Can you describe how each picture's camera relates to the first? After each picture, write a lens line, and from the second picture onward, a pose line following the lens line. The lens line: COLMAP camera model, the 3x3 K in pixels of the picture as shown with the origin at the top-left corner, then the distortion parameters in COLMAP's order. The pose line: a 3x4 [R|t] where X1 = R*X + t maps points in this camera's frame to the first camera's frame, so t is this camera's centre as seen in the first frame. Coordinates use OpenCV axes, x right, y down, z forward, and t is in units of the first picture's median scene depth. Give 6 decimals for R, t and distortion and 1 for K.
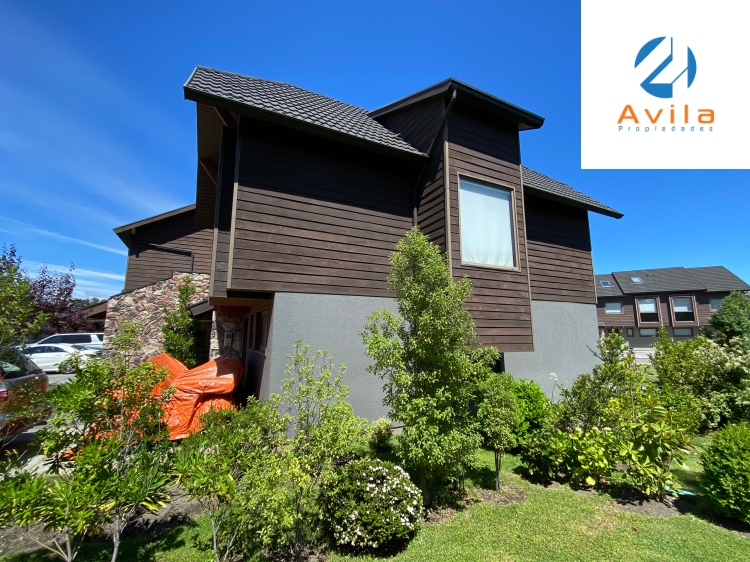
lens RADIAL K [[337.8, 0, 375.0], [0, 337.8, 281.0], [0, 0, 1]] dist [-0.002421, -0.000425]
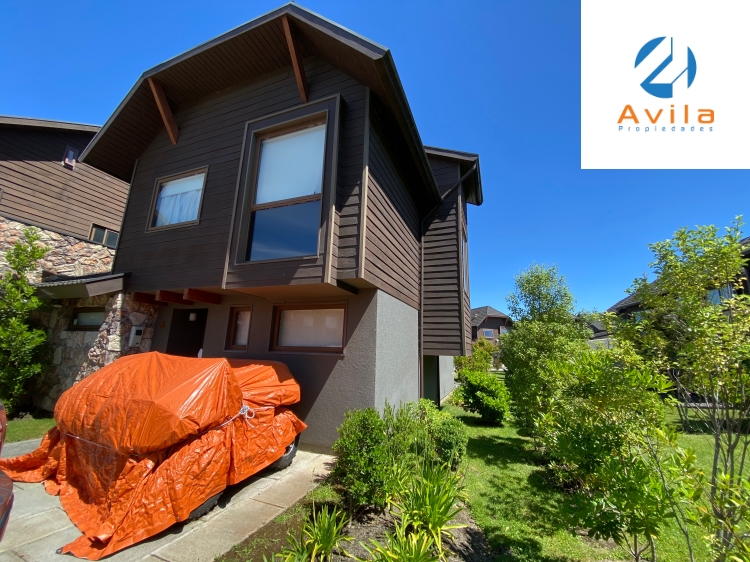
lens RADIAL K [[301.6, 0, 375.0], [0, 301.6, 281.0], [0, 0, 1]] dist [0.043651, -0.032088]
pose [[0.742799, 0.162154, 0.649582, -0.789958], [-0.132840, 0.986633, -0.094389, 0.083579], [-0.656204, -0.016178, 0.754410, 0.310223]]
